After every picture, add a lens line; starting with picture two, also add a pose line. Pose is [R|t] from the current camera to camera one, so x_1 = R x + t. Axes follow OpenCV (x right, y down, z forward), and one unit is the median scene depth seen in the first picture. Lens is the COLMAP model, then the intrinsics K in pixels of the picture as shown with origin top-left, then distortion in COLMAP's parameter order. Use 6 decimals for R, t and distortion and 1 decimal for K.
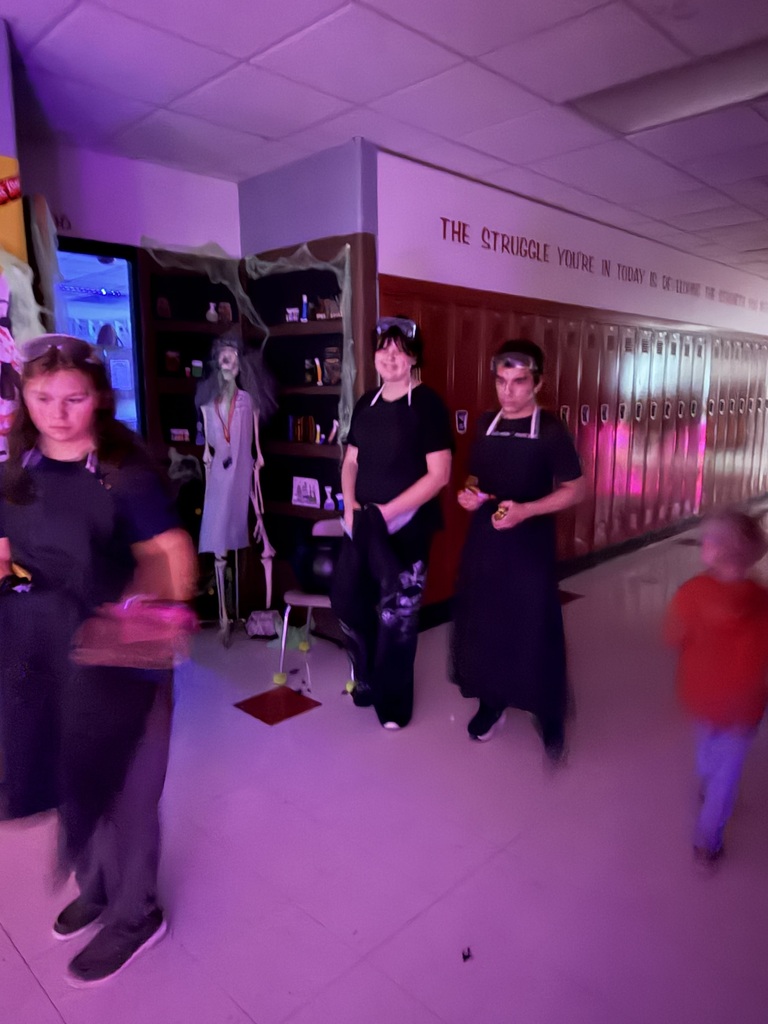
lens RADIAL K [[714.2, 0, 384.8], [0, 714.2, 510.8], [0, 0, 1]] dist [-0.008964, -0.006230]
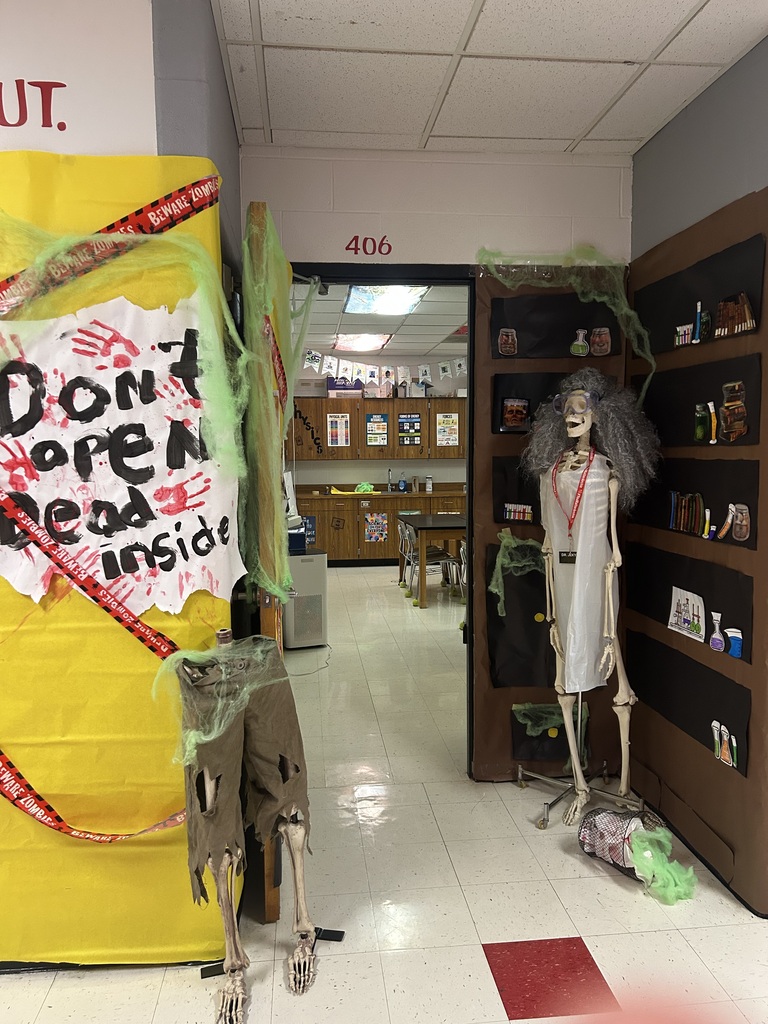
lens RADIAL K [[768.8, 0, 381.7], [0, 768.8, 514.8], [0, 0, 1]] dist [0.035245, -0.019846]
pose [[0.768702, 0.056014, -0.637149, 0.110750], [-0.103142, 0.993976, -0.037054, -0.060025], [0.631236, 0.094201, 0.769849, 0.305894]]
